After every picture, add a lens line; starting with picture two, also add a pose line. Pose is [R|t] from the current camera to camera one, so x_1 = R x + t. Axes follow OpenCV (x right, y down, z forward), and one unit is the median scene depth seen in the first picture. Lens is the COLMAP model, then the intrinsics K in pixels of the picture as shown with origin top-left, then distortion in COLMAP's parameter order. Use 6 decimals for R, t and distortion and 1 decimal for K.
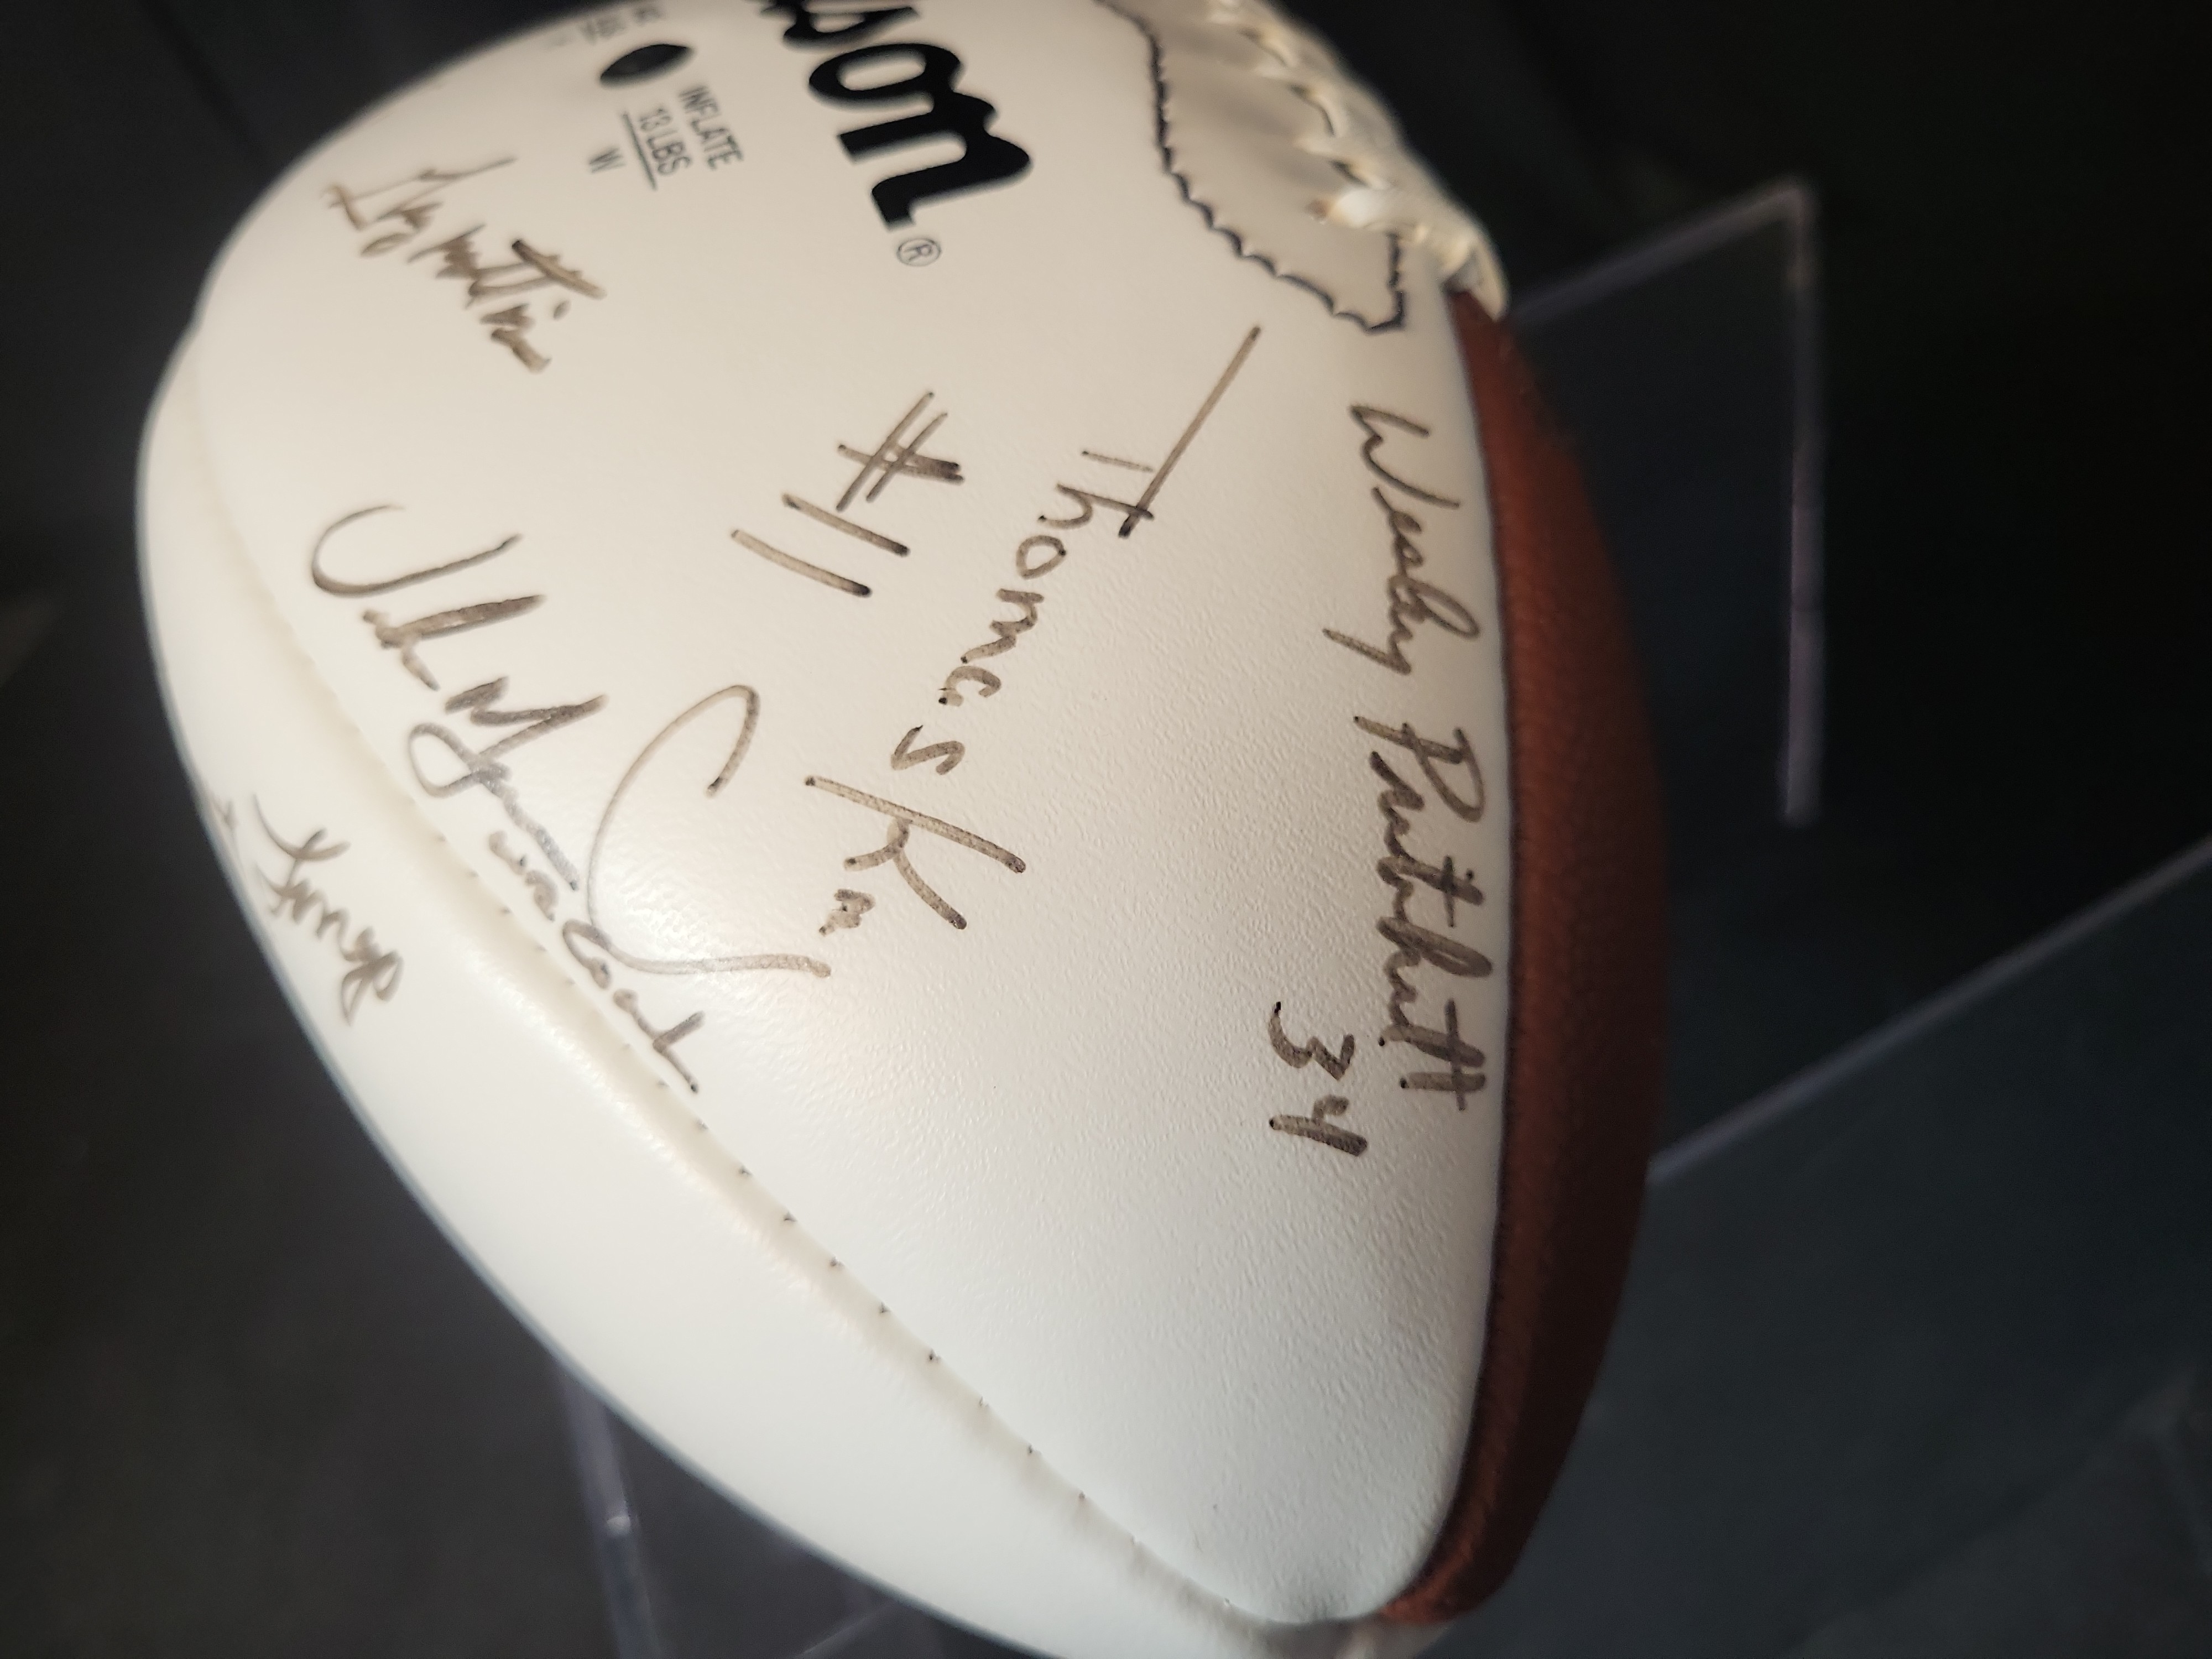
lens RADIAL K [[1735.0, 0, 1106.0], [0, 1735.0, 829.5], [0, 0, 1]] dist [-0.013862, 0.012583]
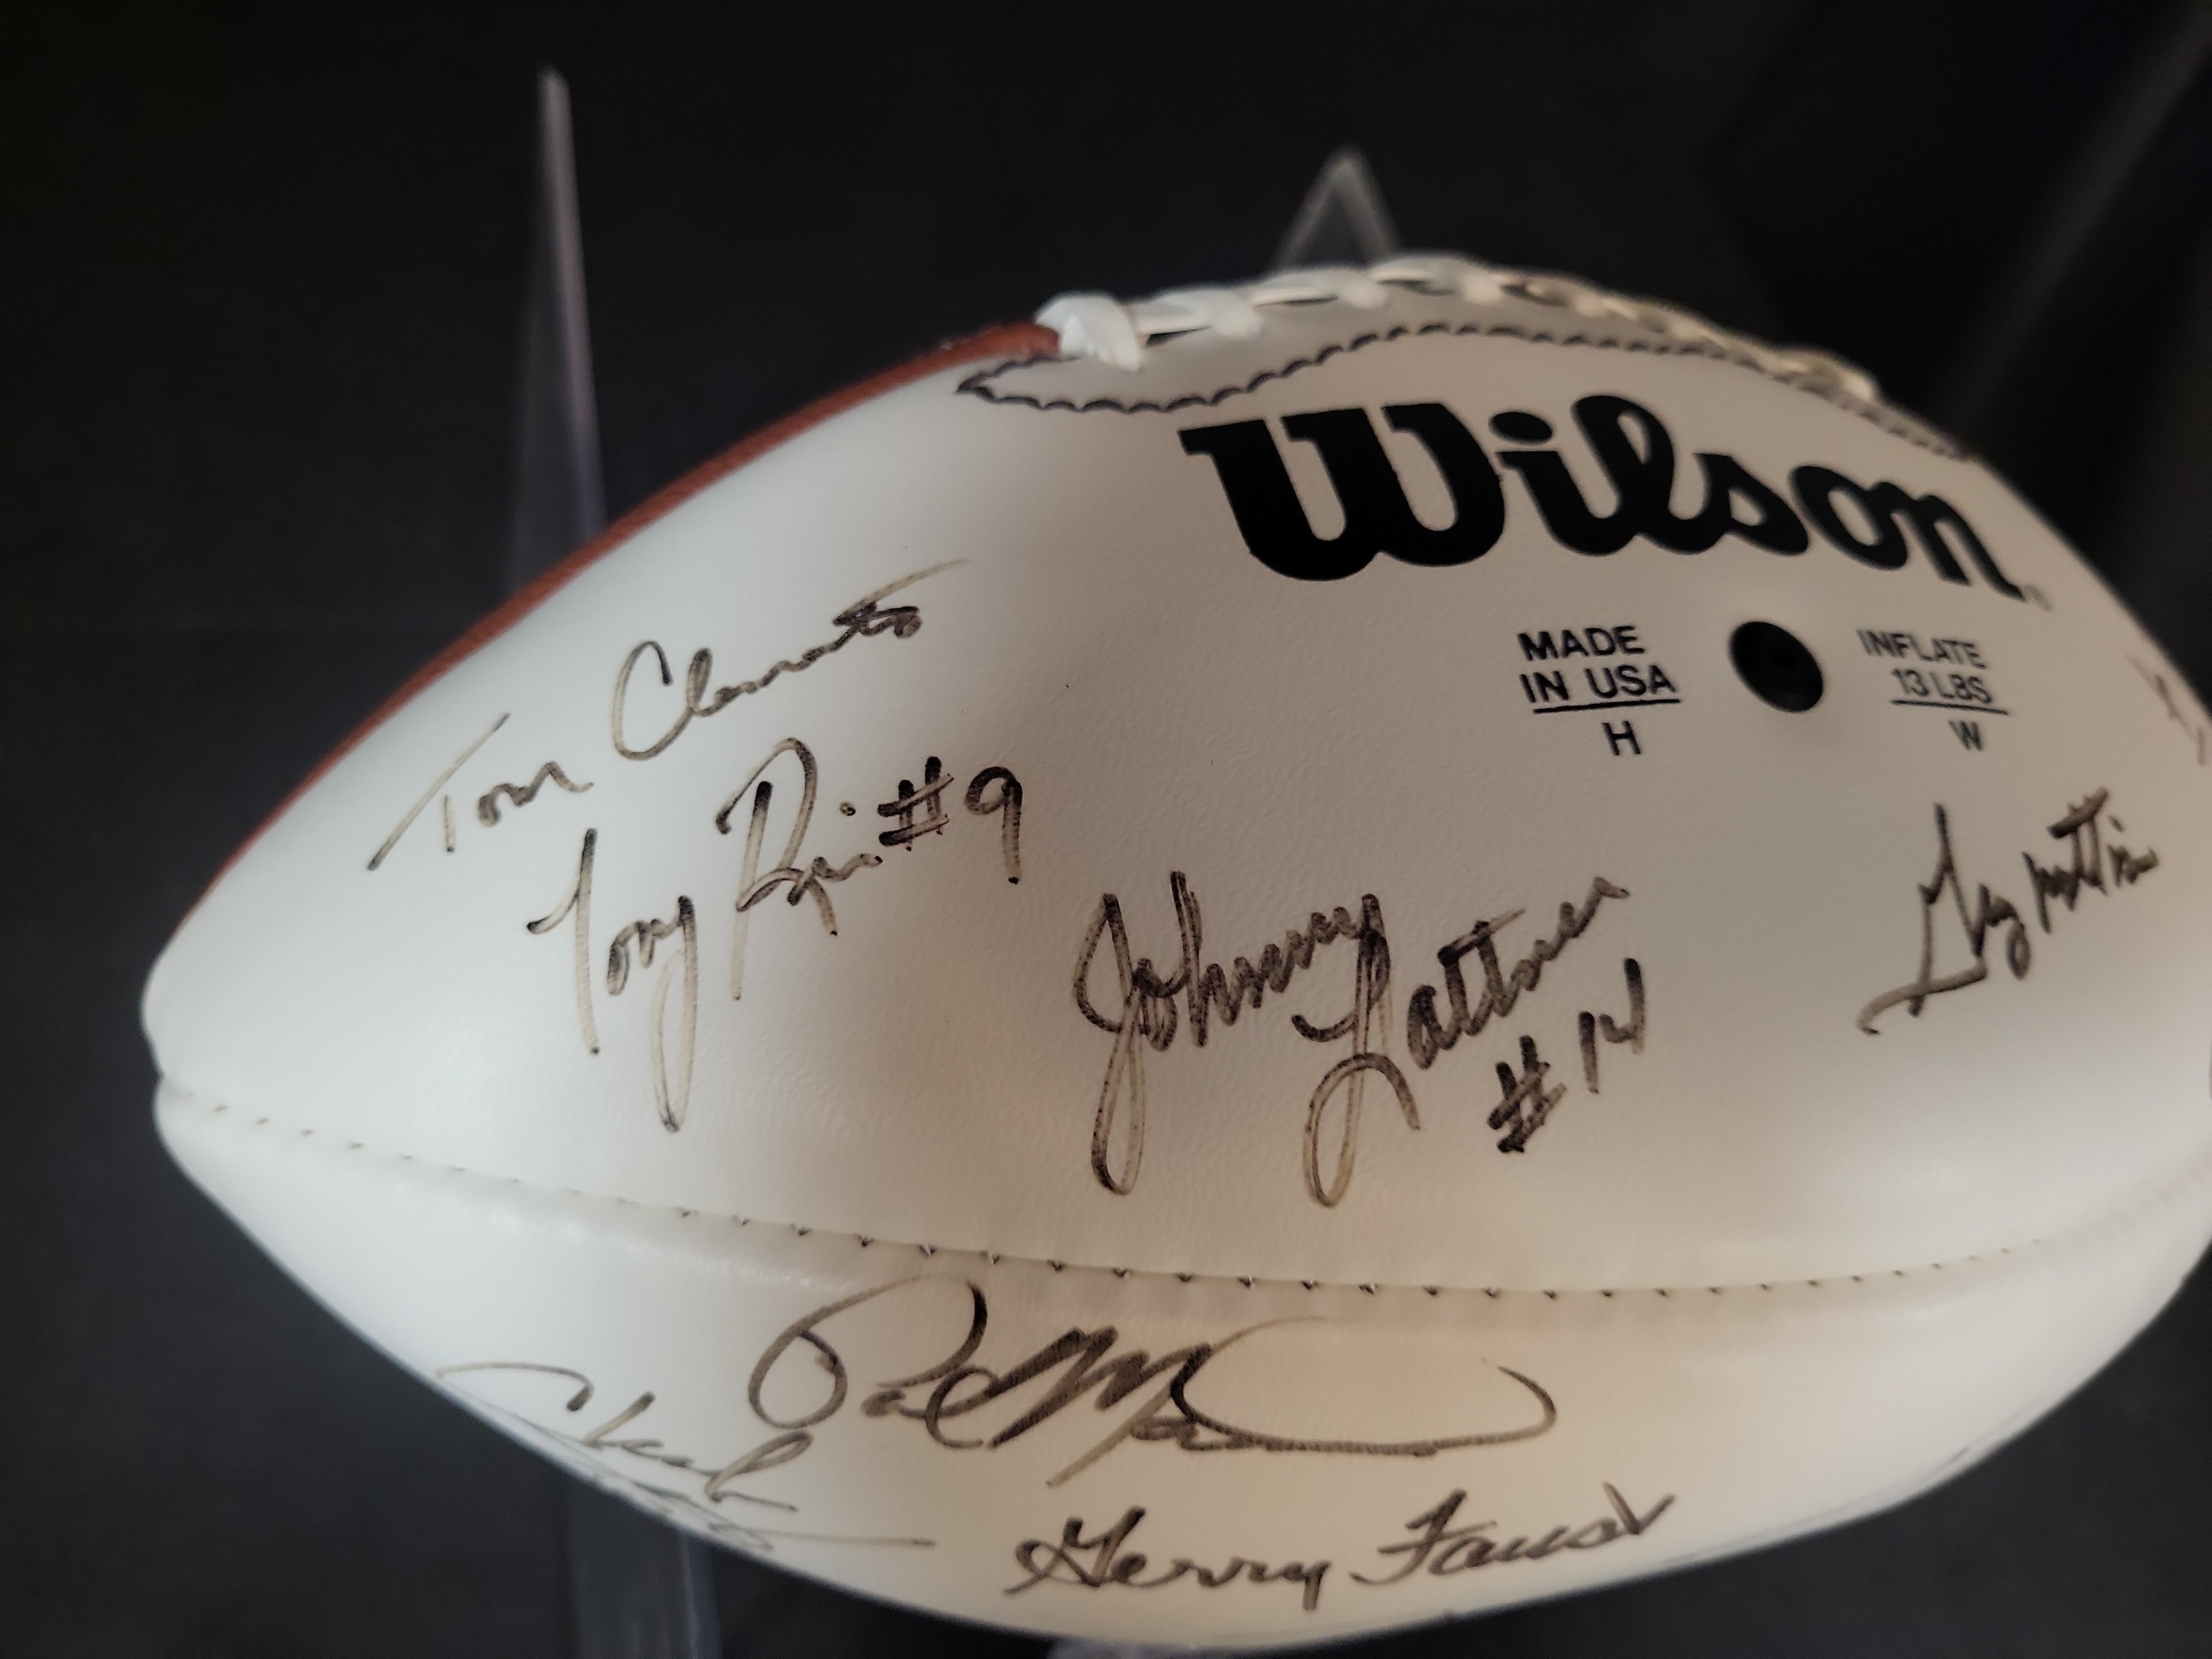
lens RADIAL K [[1735.0, 0, 1106.0], [0, 1735.0, 829.5], [0, 0, 1]] dist [-0.013862, 0.012583]
pose [[0.053935, -0.713295, 0.698785, -1.347036], [0.398154, 0.657129, 0.640043, -1.516179], [-0.915731, 0.243703, 0.319444, 1.427110]]
